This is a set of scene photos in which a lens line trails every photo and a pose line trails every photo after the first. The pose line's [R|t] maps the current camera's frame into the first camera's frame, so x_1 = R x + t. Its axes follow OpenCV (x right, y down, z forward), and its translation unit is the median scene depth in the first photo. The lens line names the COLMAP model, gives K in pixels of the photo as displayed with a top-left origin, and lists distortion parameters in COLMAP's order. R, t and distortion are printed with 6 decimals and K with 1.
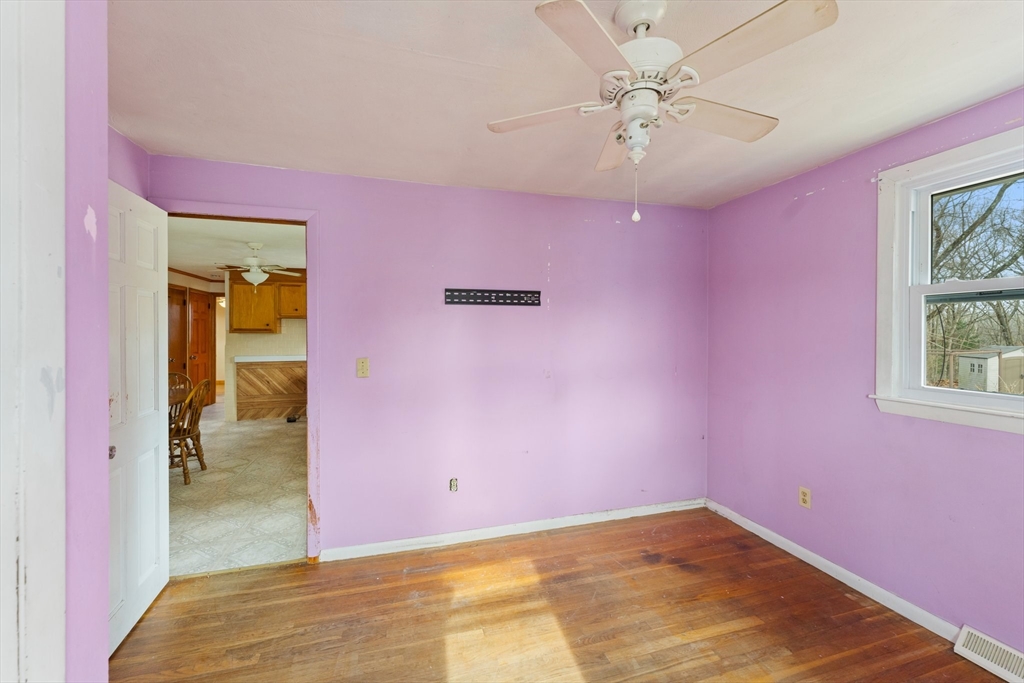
lens RADIAL K [[411.7, 0, 510.1], [0, 411.7, 334.2], [0, 0, 1]] dist [0.001582, -0.000361]
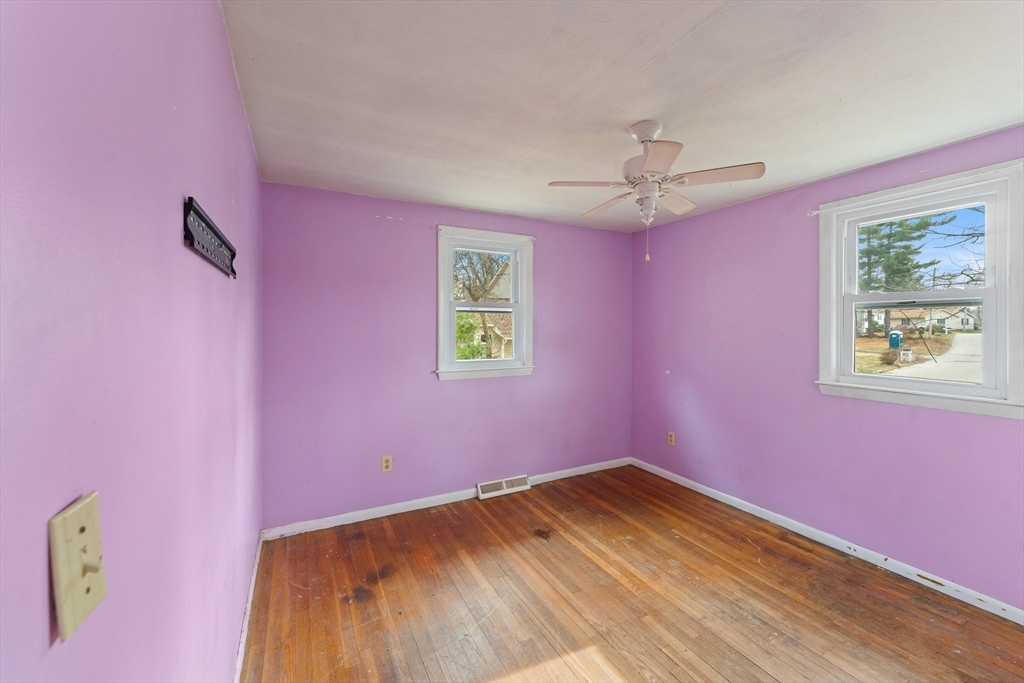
lens RADIAL K [[411.7, 0, 509.6], [0, 411.7, 330.8], [0, 0, 1]] dist [0.001582, -0.000361]
pose [[-0.195479, -0.007224, 0.980681, -0.576868], [0.004102, 0.999958, 0.008184, -0.009204], [-0.980699, 0.005623, -0.195441, 0.912241]]
